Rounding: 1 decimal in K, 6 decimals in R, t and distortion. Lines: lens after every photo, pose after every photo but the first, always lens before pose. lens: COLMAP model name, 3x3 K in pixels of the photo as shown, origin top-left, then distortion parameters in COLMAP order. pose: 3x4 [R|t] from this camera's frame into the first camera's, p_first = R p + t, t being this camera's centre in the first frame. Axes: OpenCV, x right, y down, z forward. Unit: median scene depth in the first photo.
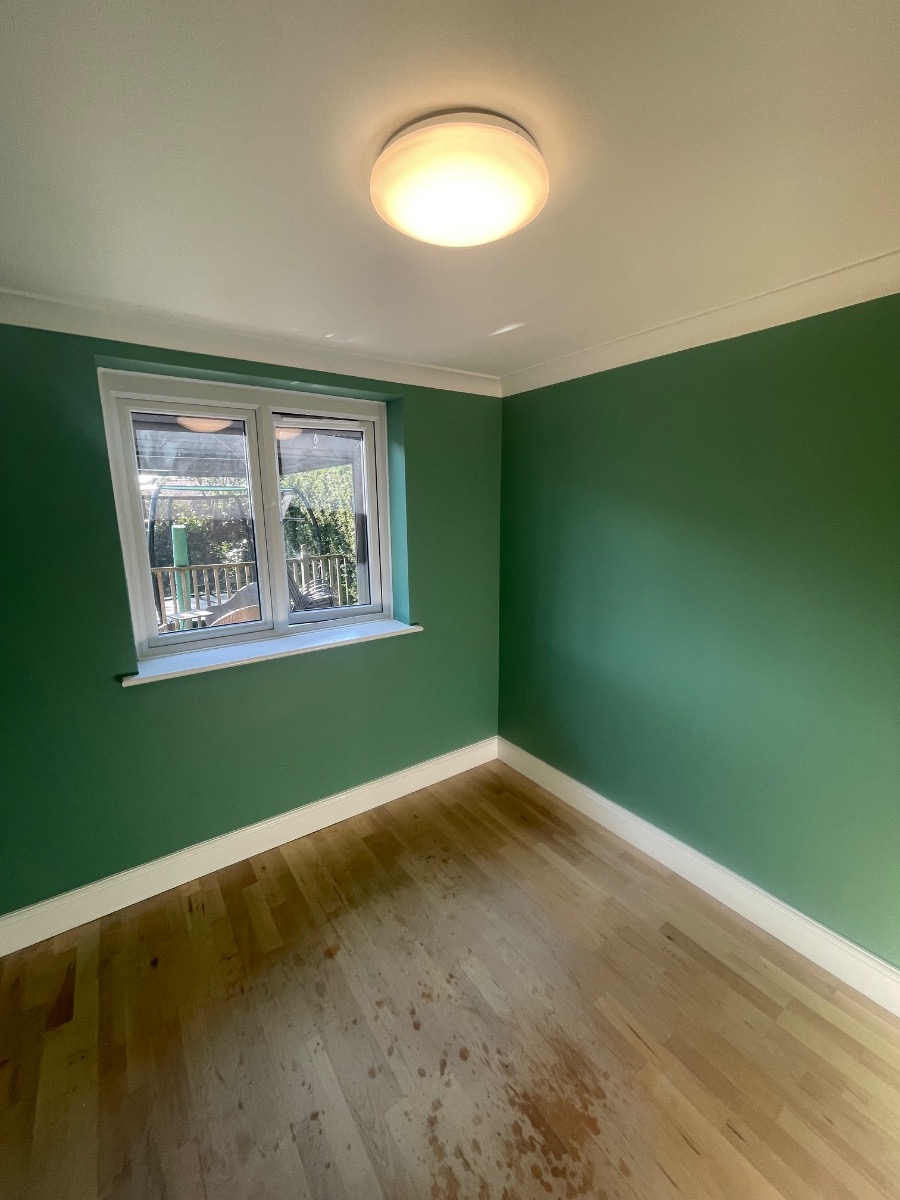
lens RADIAL K [[483.4, 0, 453.9], [0, 483.4, 595.7], [0, 0, 1]] dist [-0.000568, 0.000237]
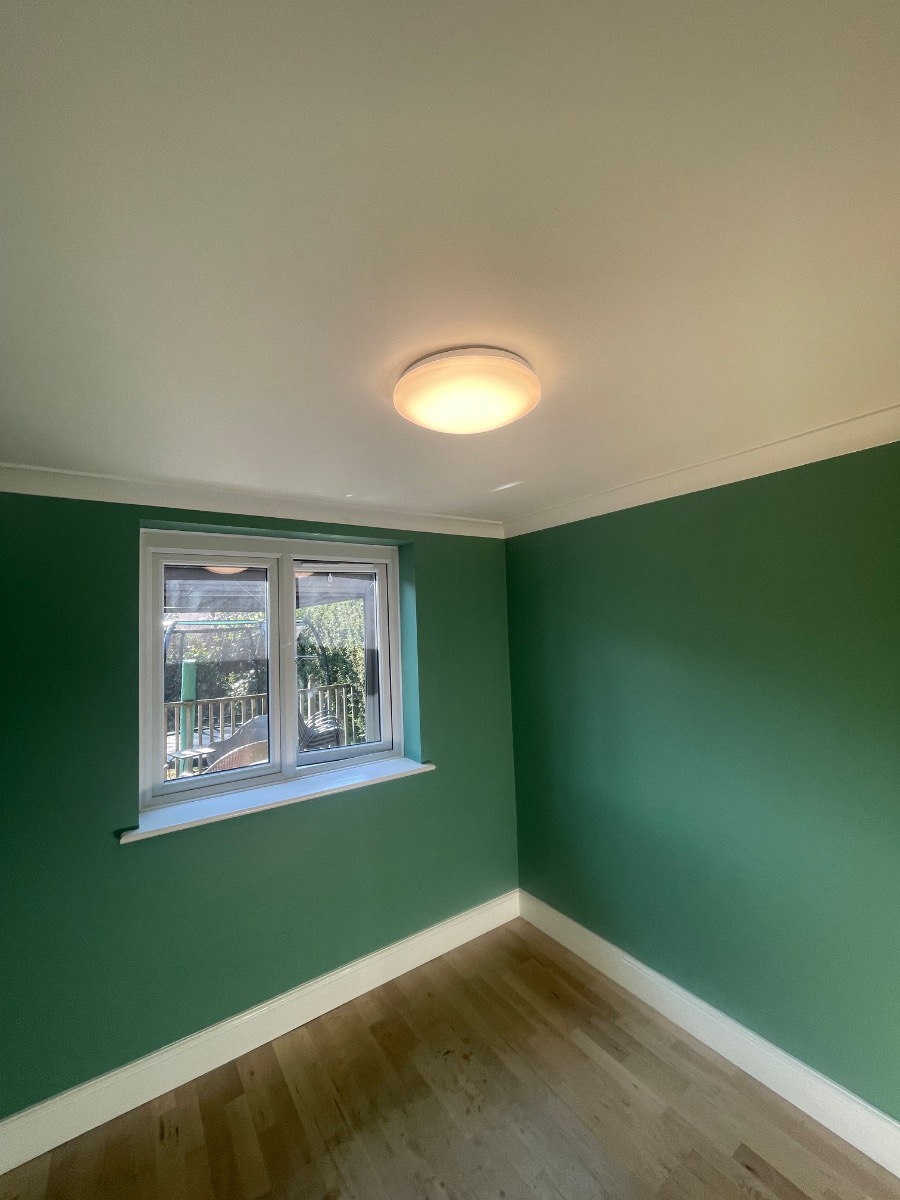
lens RADIAL K [[483.4, 0, 453.9], [0, 483.4, 595.7], [0, 0, 1]] dist [-0.000568, 0.000237]
pose [[0.999598, -0.027374, -0.007355, -0.011532], [0.024677, 0.968093, -0.249371, -0.023332], [0.013947, 0.249090, 0.968380, -0.020469]]
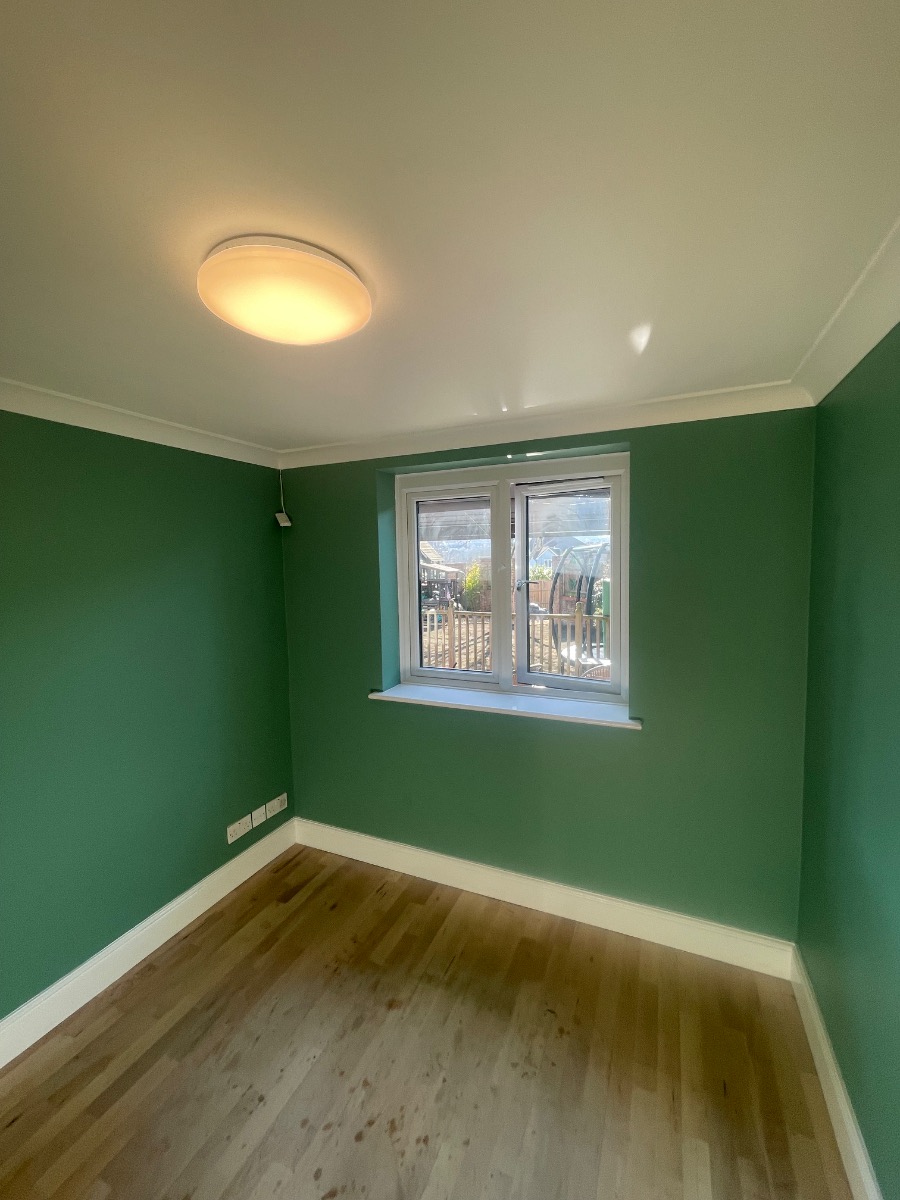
lens RADIAL K [[483.4, 0, 453.9], [0, 483.4, 595.7], [0, 0, 1]] dist [-0.000568, 0.000237]
pose [[0.515892, 0.062699, -0.854356, 0.488324], [-0.150752, 0.988399, -0.018493, -0.091202], [0.843285, 0.138336, 0.519359, 0.352942]]
